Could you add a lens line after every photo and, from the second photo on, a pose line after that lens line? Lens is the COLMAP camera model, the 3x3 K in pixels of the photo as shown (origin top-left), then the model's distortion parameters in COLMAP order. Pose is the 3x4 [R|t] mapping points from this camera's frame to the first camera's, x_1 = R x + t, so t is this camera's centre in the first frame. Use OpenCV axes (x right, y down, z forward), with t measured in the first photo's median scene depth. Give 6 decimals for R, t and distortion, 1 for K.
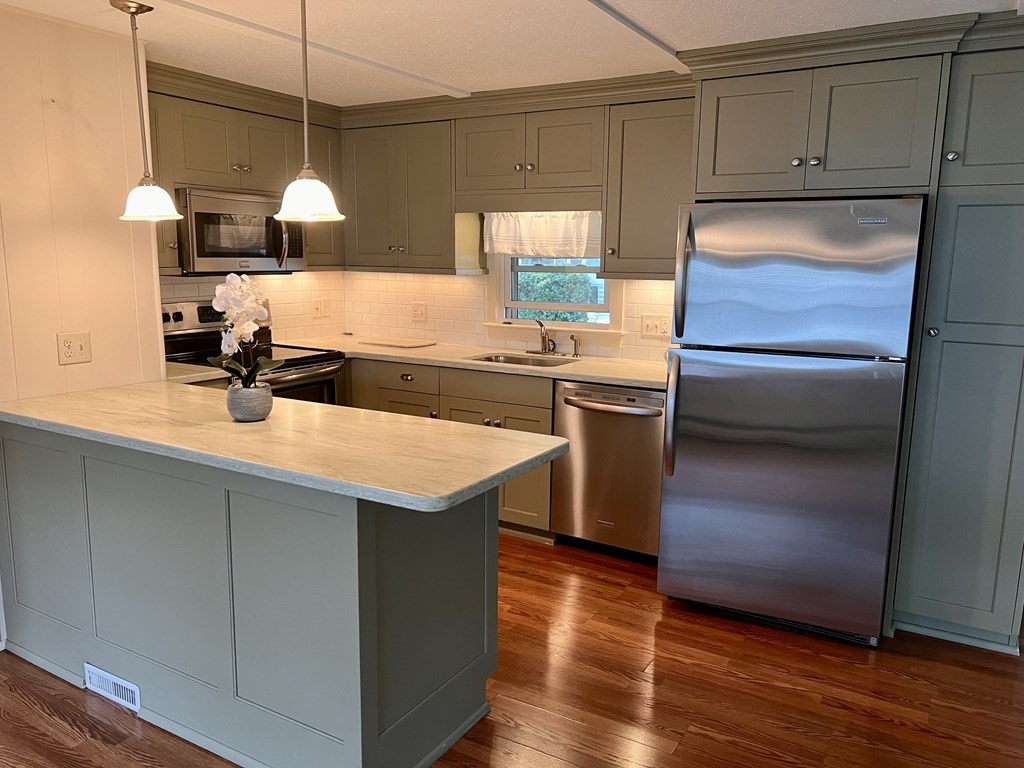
lens RADIAL K [[765.2, 0, 514.0], [0, 765.2, 388.4], [0, 0, 1]] dist [0.057801, -0.049992]
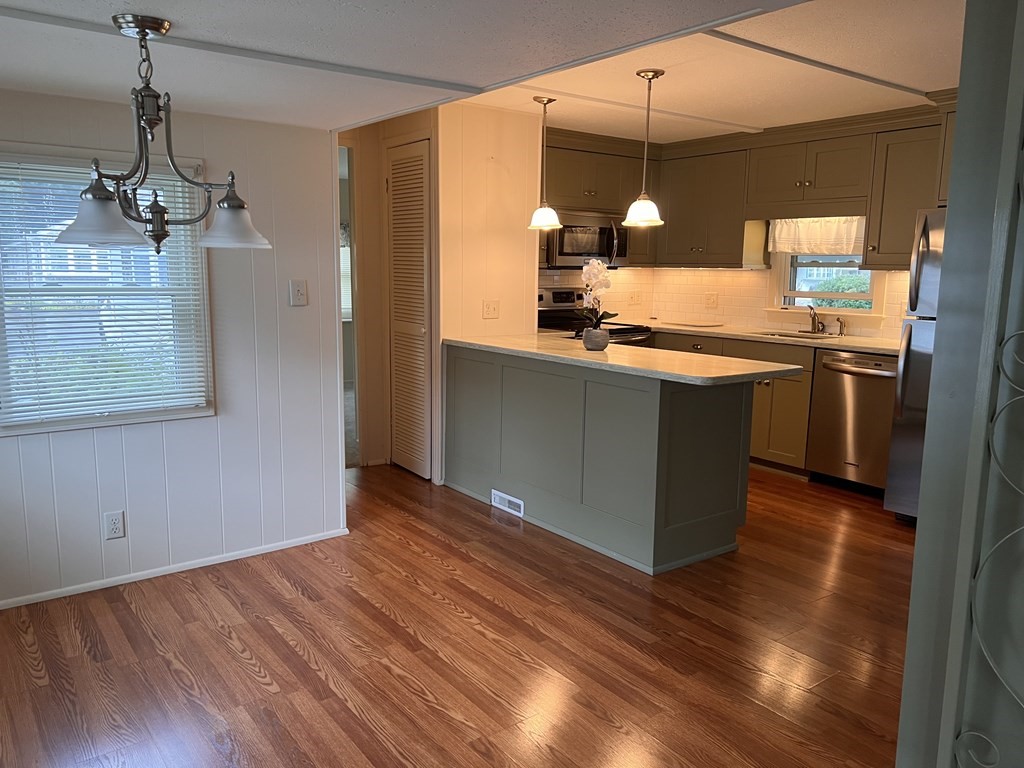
lens RADIAL K [[765.2, 0, 514.7], [0, 765.2, 388.5], [0, 0, 1]] dist [0.057801, -0.049992]
pose [[0.926650, 0.062621, -0.370672, 0.062784], [-0.069464, 0.997571, -0.005125, 0.087914], [0.369451, 0.030497, 0.928750, -0.343712]]
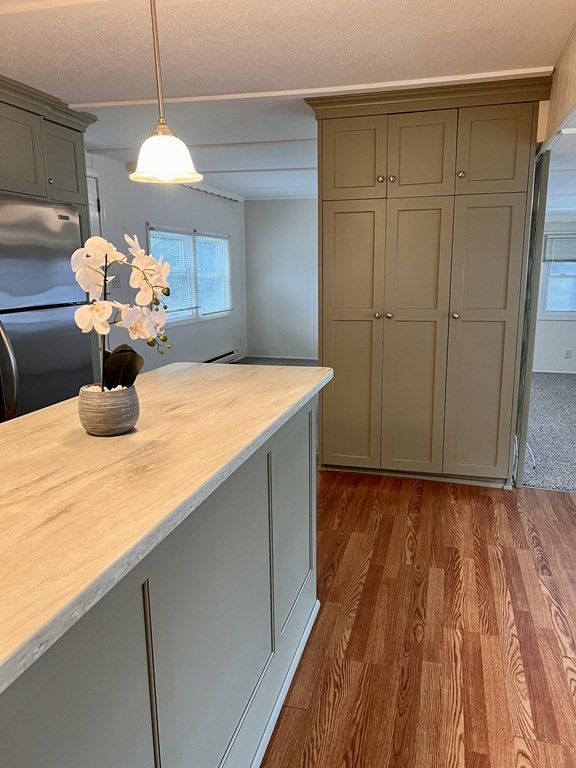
lens RADIAL K [[573.9, 0, 290.6], [0, 573.9, 383.3], [0, 0, 1]] dist [0.057801, -0.049992]
pose [[-0.262180, -0.200412, 0.943979, -0.573472], [0.175461, 0.951993, 0.250846, -0.077031], [-0.948934, 0.231398, -0.214429, 0.585028]]
